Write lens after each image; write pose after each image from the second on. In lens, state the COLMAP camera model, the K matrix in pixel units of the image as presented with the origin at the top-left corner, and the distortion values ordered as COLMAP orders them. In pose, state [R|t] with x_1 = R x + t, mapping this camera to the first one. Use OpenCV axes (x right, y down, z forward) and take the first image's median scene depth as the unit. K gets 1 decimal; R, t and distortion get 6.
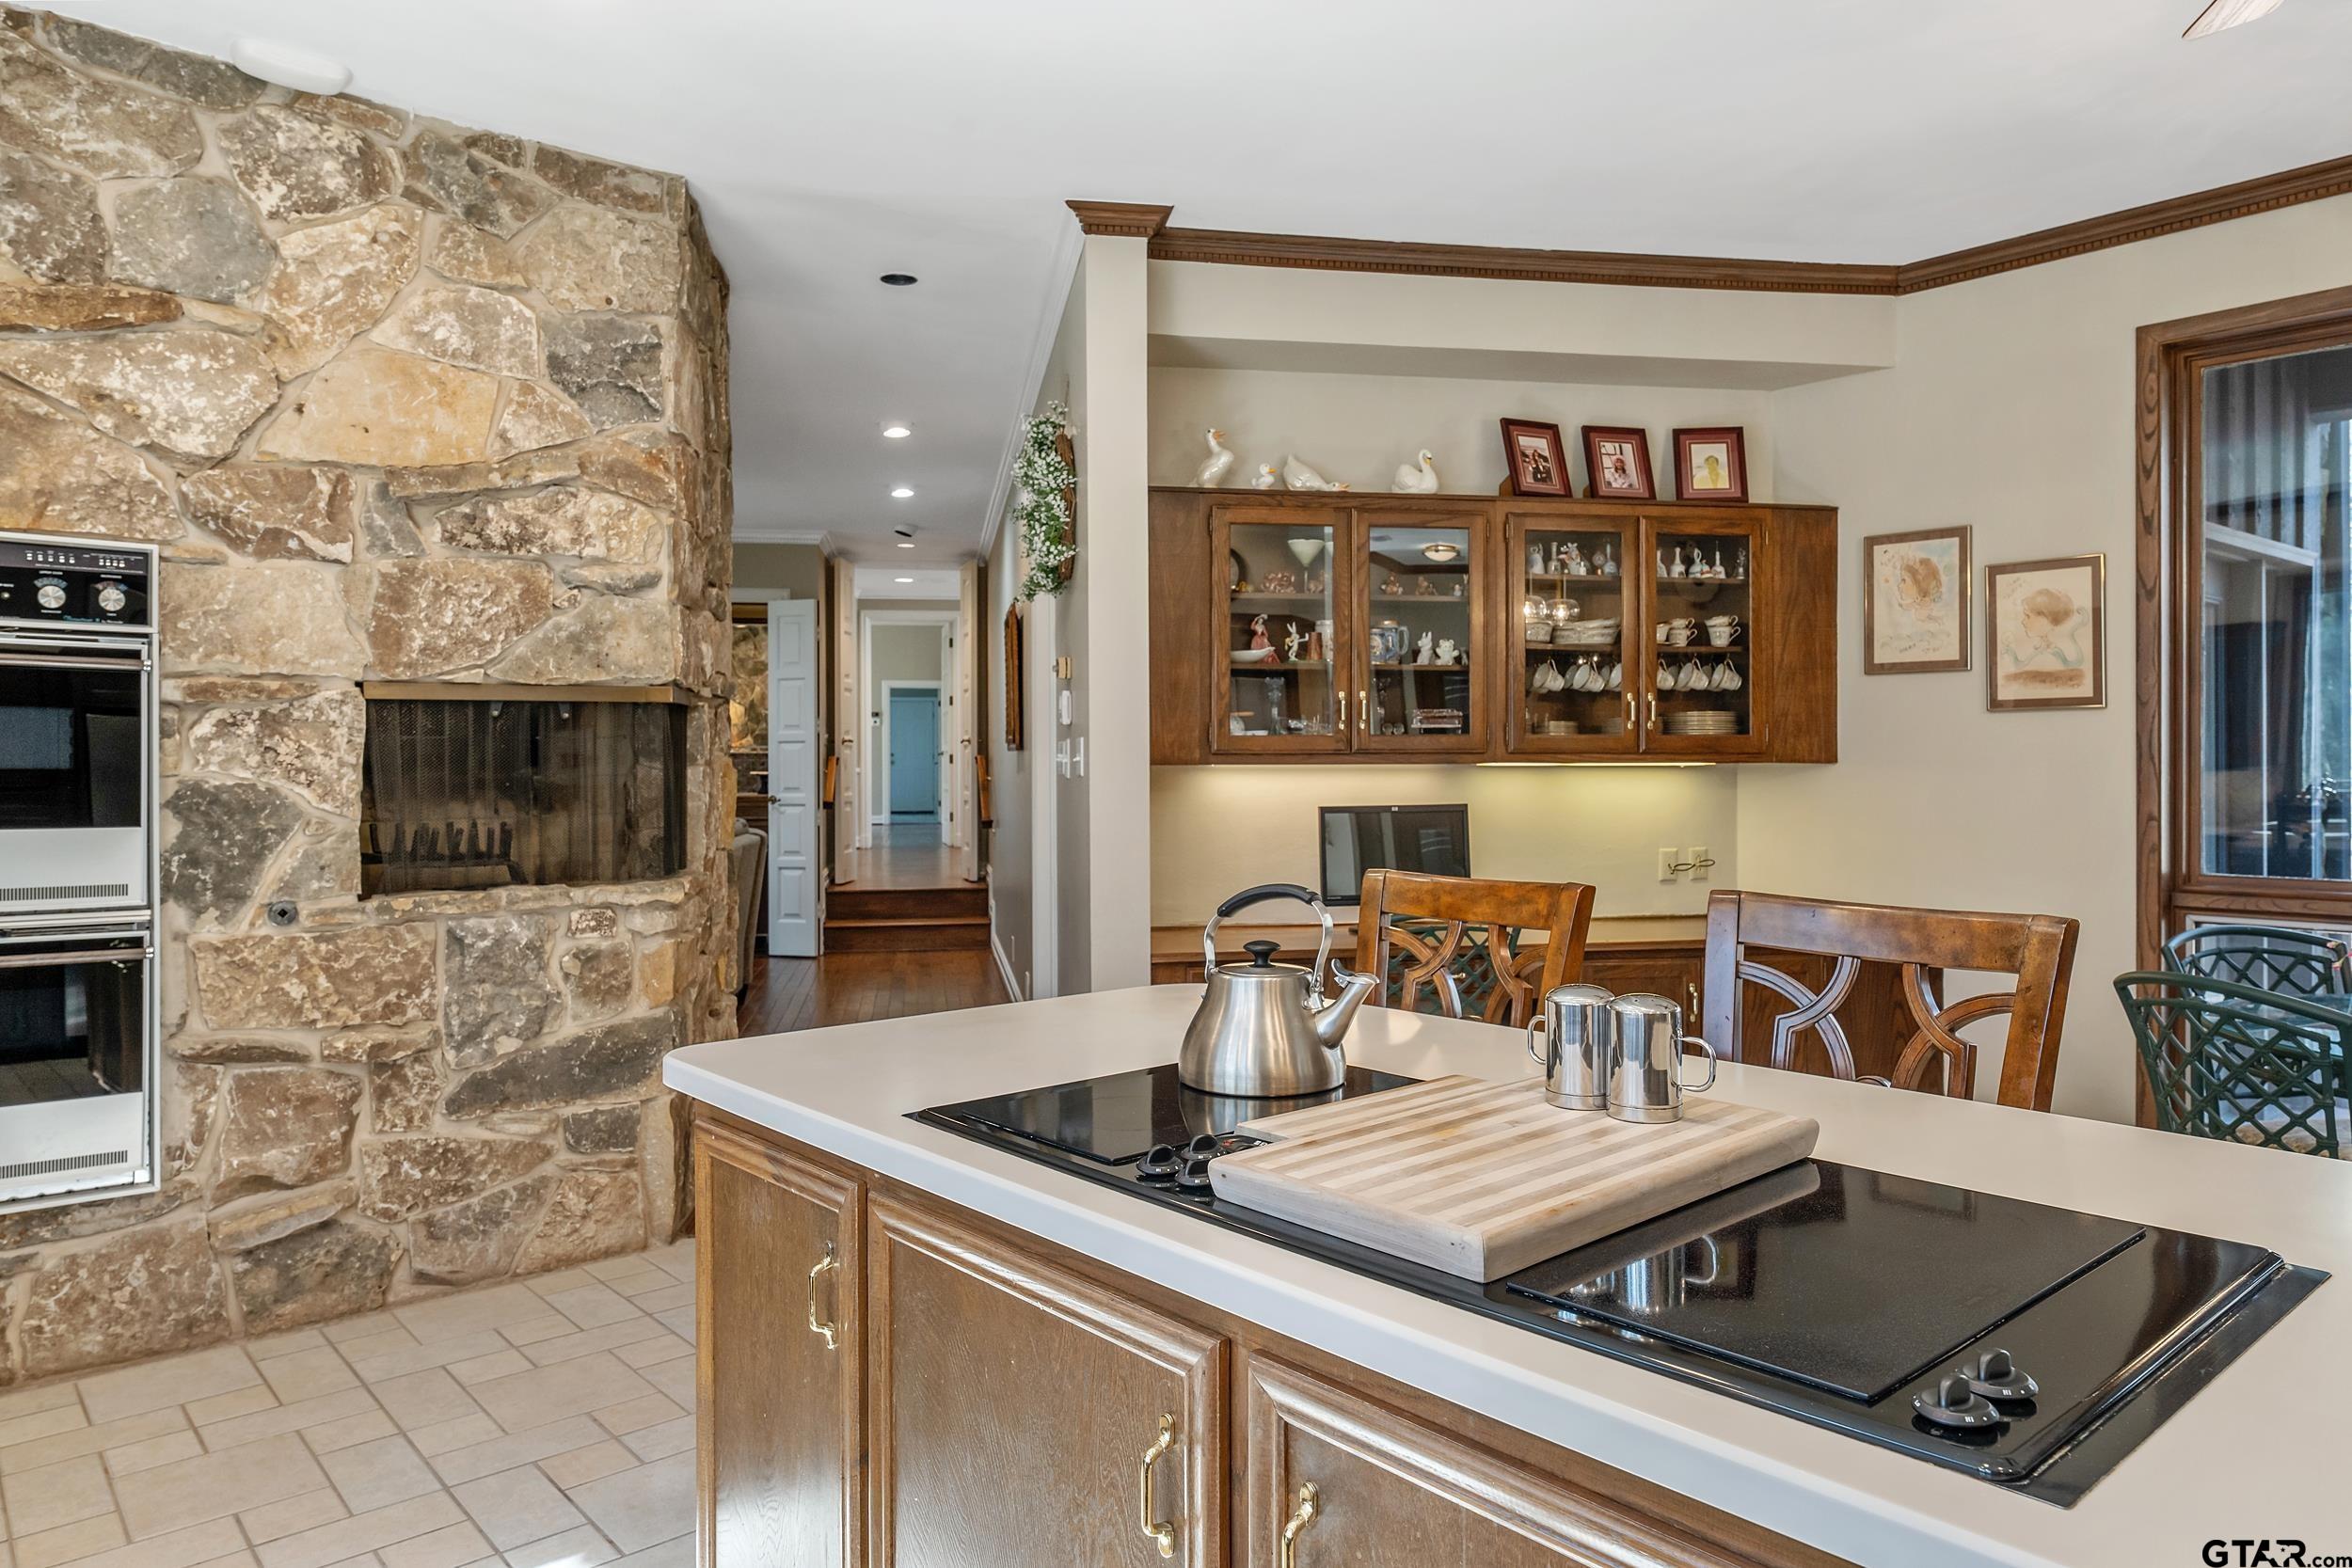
lens RADIAL K [[1510.9, 0, 1172.7], [0, 1510.9, 762.8], [0, 0, 1]] dist [0.002547, -0.000716]
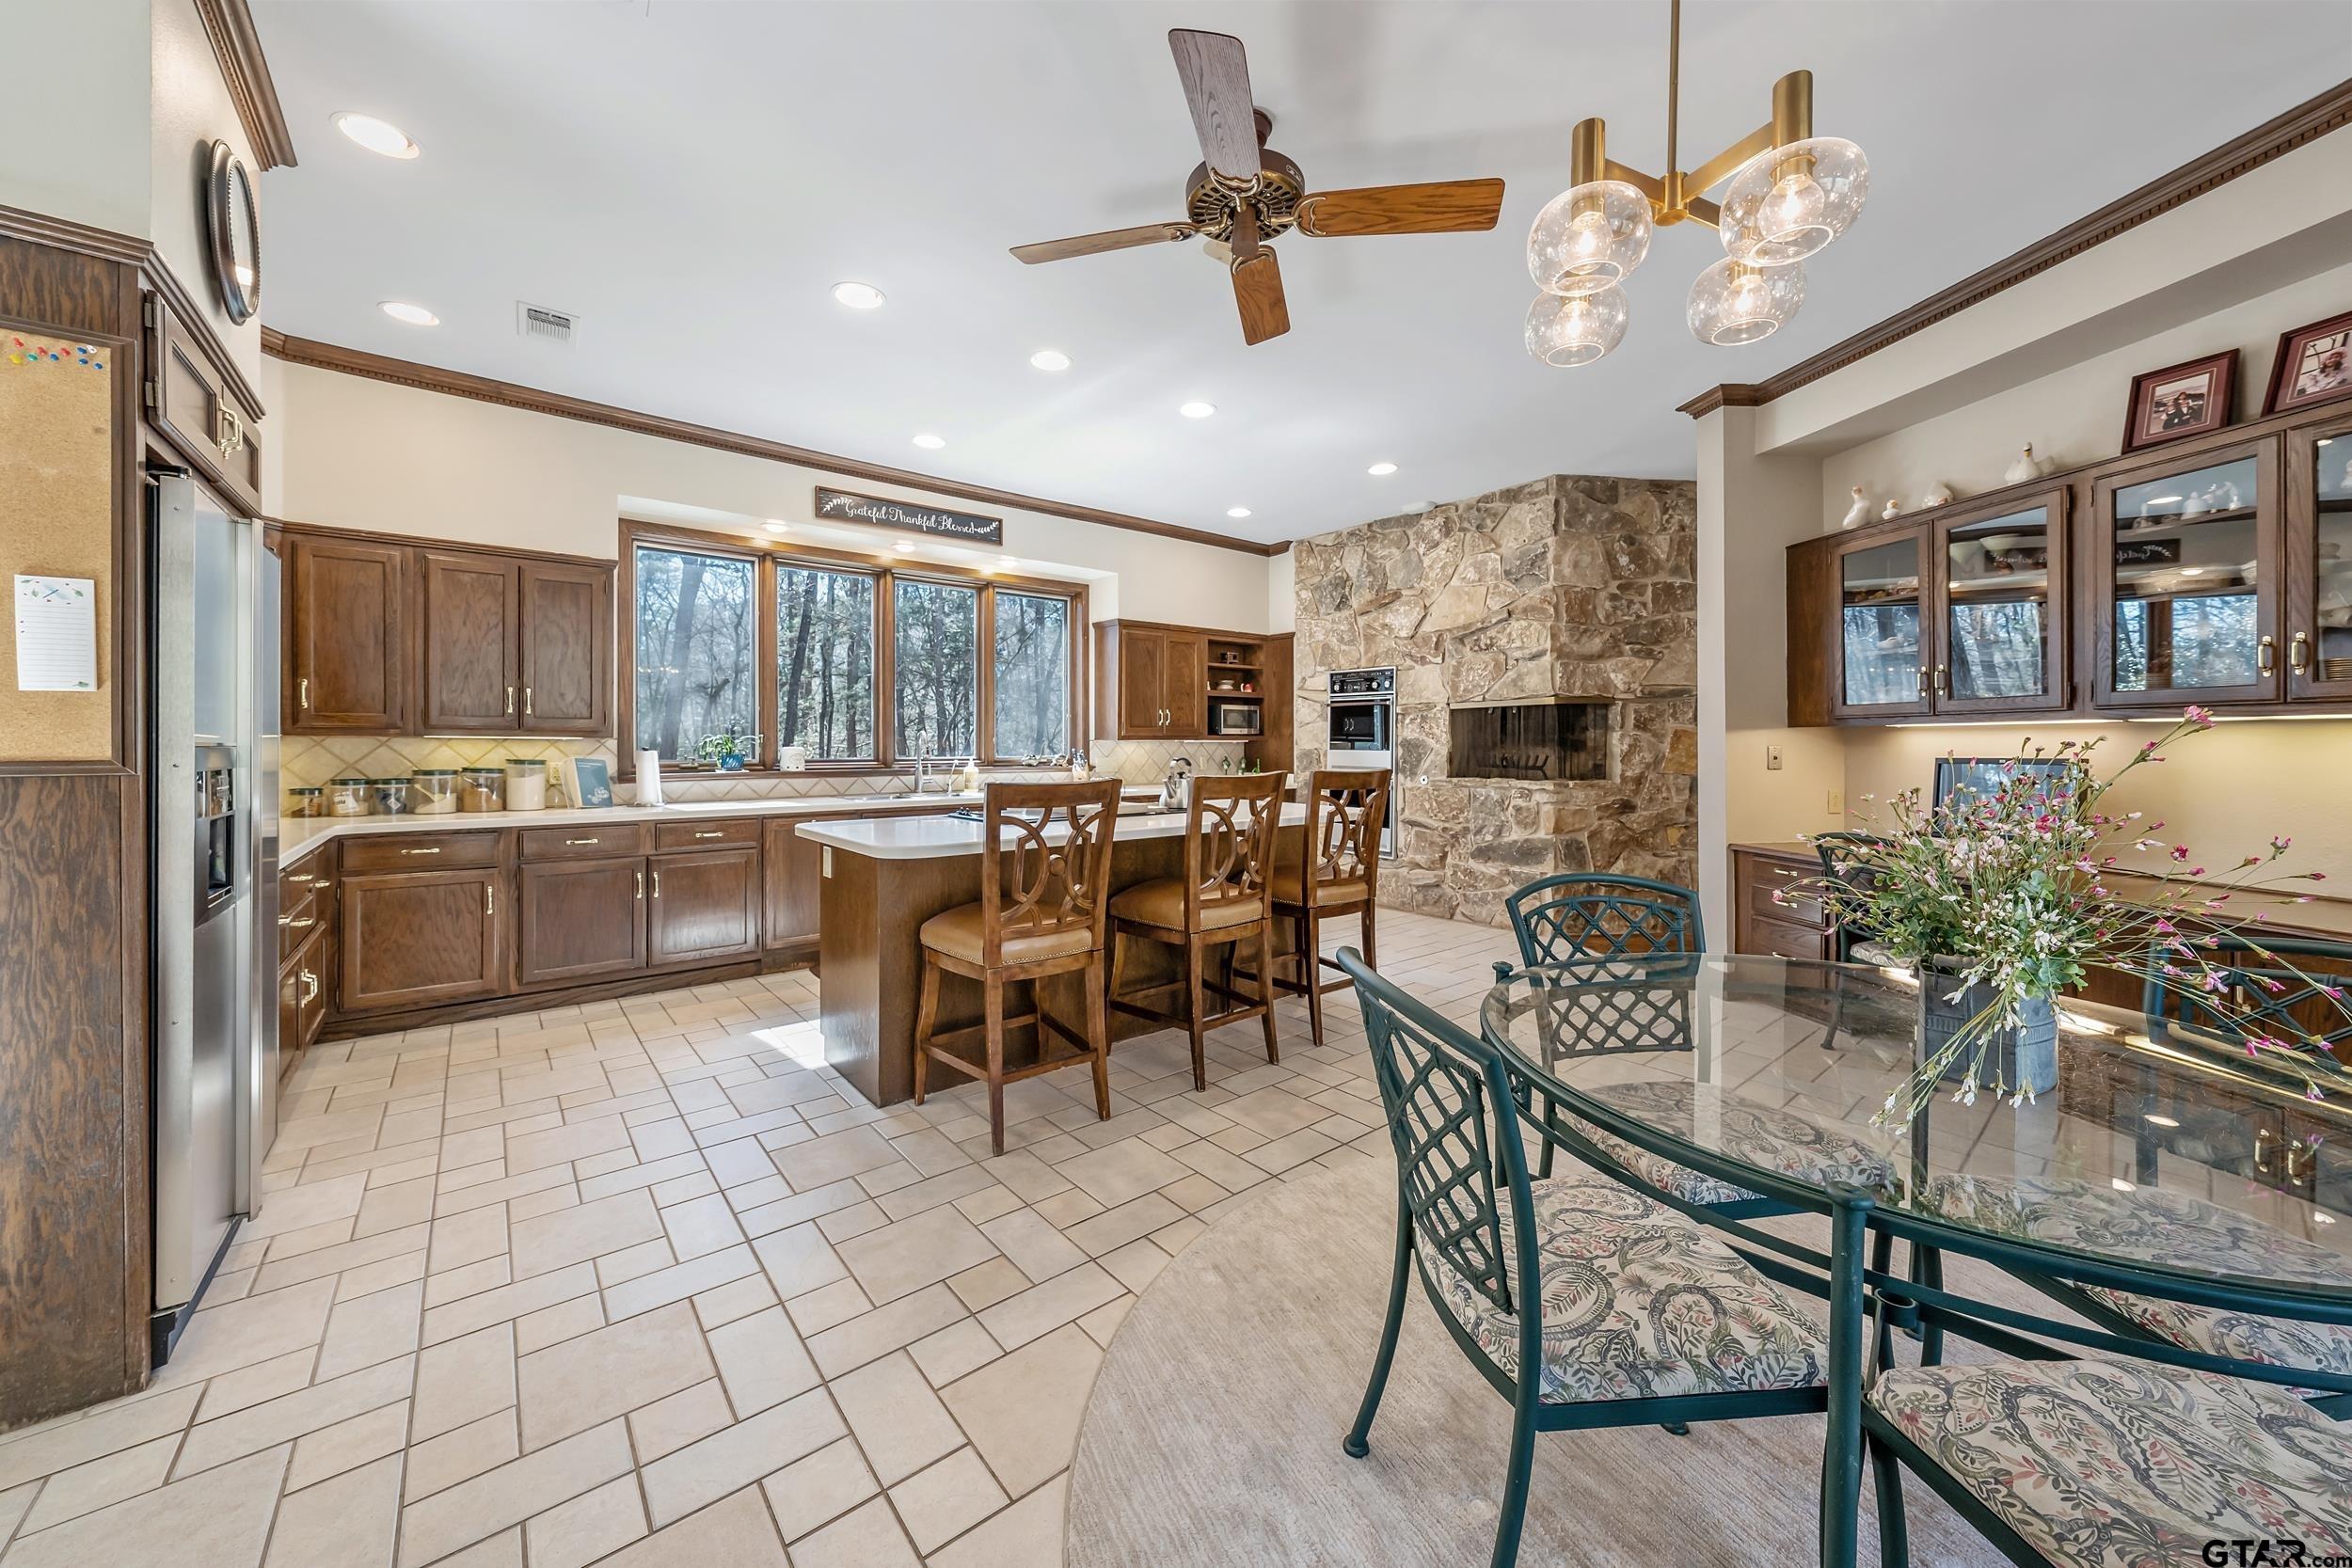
lens RADIAL K [[844.2, 0, 1173.7], [0, 844.2, 742.4], [0, 0, 1]] dist [0.000129, -0.000054]
pose [[-0.030933, 0.001611, -0.999520, 1.089715], [0.001979, 0.999997, 0.001551, 0.018023], [0.999520, -0.001930, -0.030936, 0.513616]]
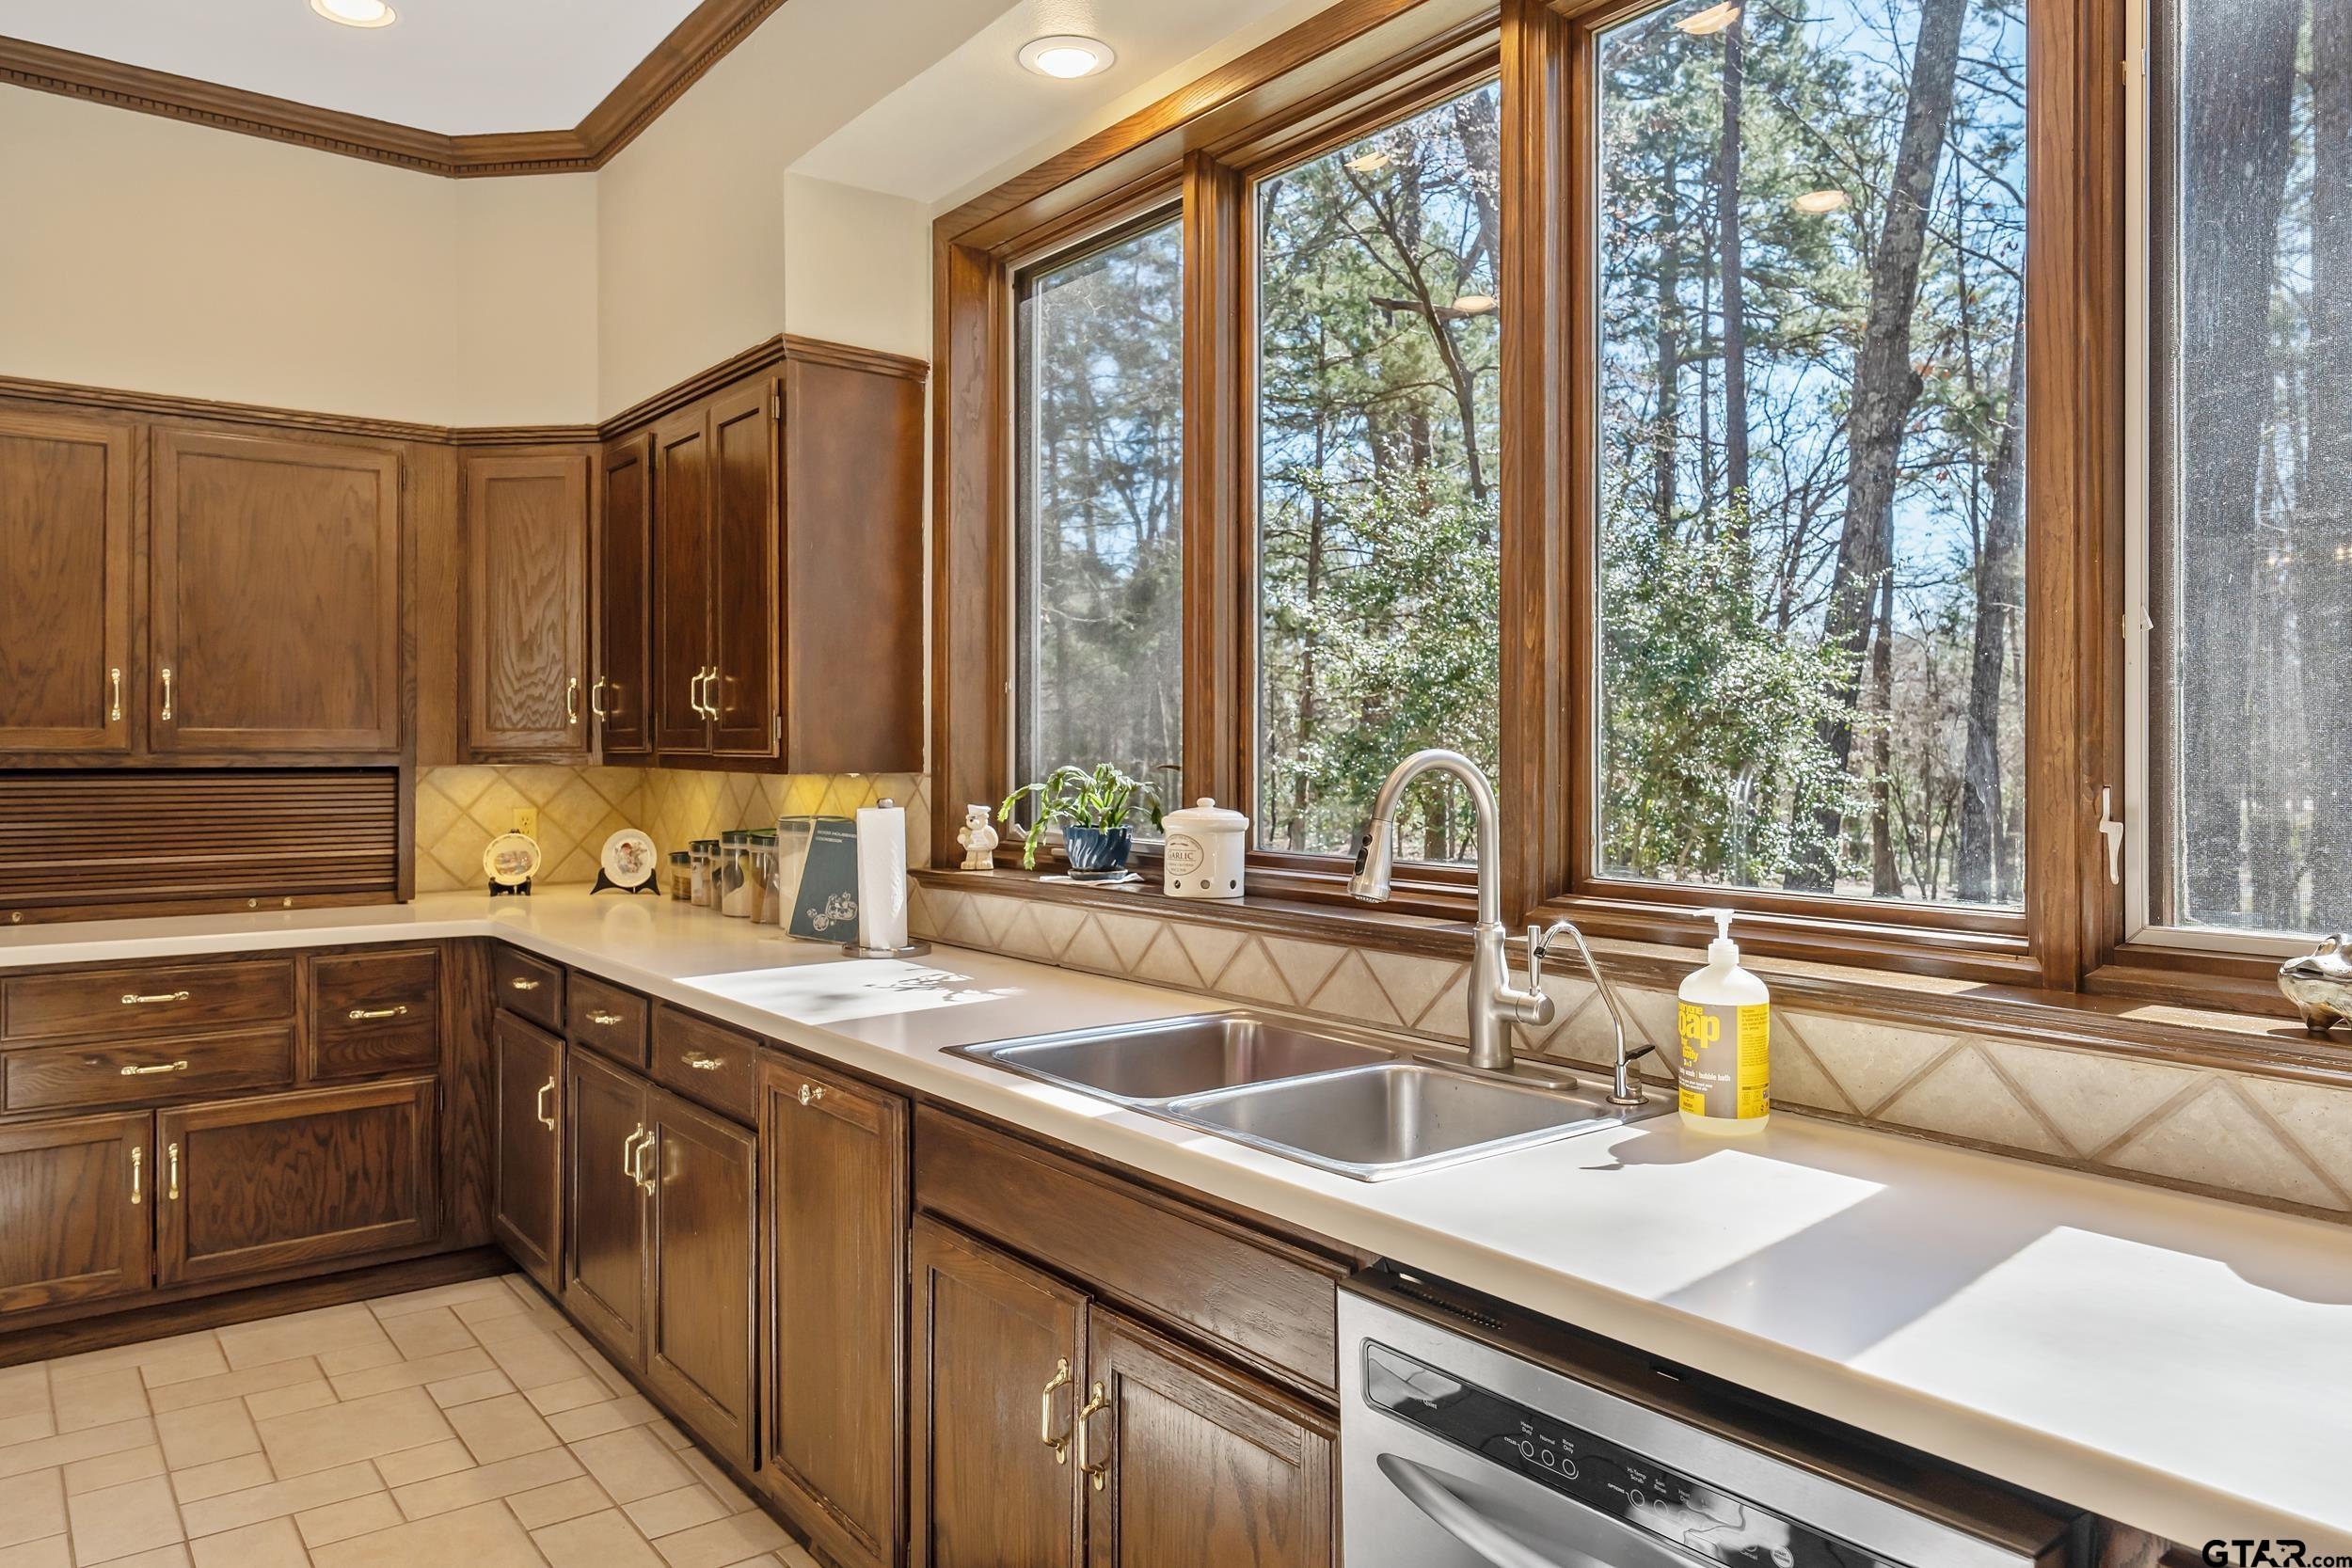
lens RADIAL K [[1569.5, 0, 1181.9], [0, 1569.5, 745.9], [0, 0, 1]] dist [0.002702, -0.002441]
pose [[-0.998106, -0.001652, 0.061503, -0.320805], [-0.002036, 0.999979, -0.006190, 0.001641], [-0.061491, -0.006304, -0.998088, 0.566696]]
